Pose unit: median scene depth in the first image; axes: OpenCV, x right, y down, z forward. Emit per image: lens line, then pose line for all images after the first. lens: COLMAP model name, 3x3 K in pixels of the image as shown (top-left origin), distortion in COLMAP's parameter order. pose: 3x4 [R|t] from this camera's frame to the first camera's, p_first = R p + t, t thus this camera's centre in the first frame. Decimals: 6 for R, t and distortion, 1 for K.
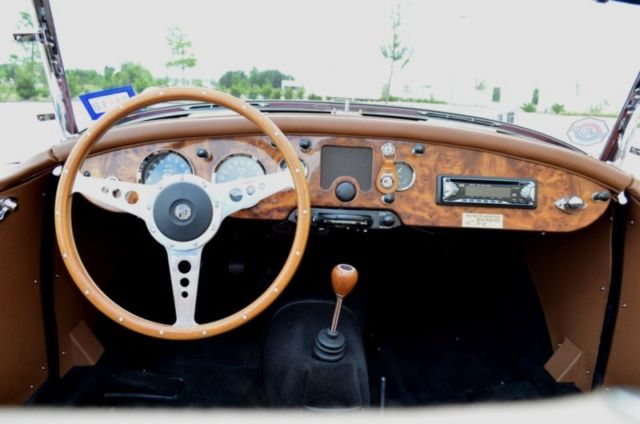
lens RADIAL K [[500.5, 0, 320.0], [0, 500.5, 212.0], [0, 0, 1]] dist [0.002383, 0.001466]
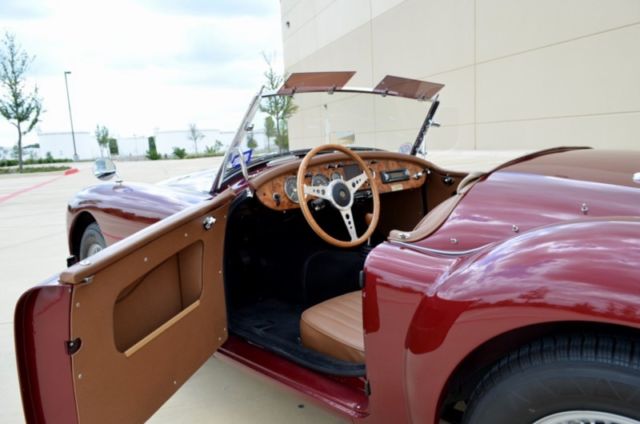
lens RADIAL K [[500.5, 0, 320.0], [0, 500.5, 212.0], [0, 0, 1]] dist [0.002383, 0.001466]
pose [[0.746586, -0.186580, 0.638591, -1.548122], [0.247374, 0.968901, -0.006122, 0.055846], [-0.617589, 0.162541, 0.769522, -0.637582]]
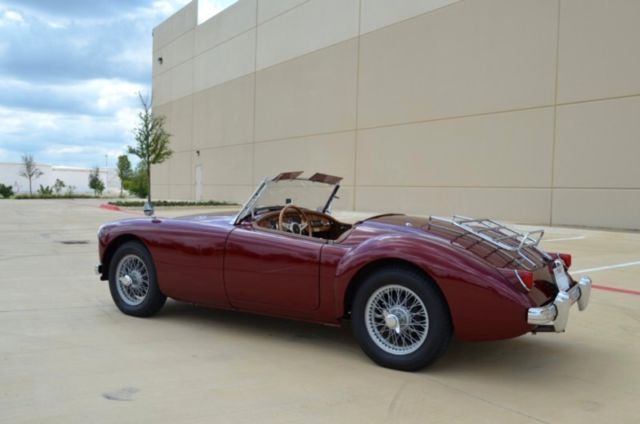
lens RADIAL K [[580.5, 0, 320.0], [0, 580.5, 212.0], [0, 0, 1]] dist [0.002357, -0.003452]
pose [[0.572014, -0.077370, 0.816587, -3.985954], [0.208680, 0.976511, -0.053656, 0.150508], [-0.793255, 0.201098, 0.574723, -2.114054]]
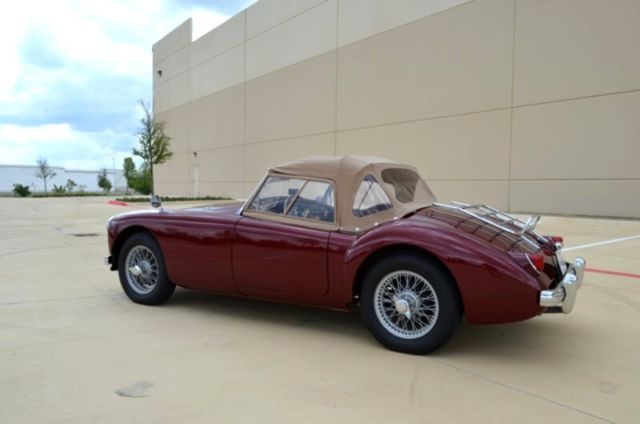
lens RADIAL K [[500.5, 0, 320.0], [0, 500.5, 212.0], [0, 0, 1]] dist [0.002383, 0.001466]
pose [[0.539719, -0.097781, 0.836147, -3.697814], [0.225738, 0.973667, -0.031847, 0.115180], [-0.811015, 0.205938, 0.547580, -1.681711]]
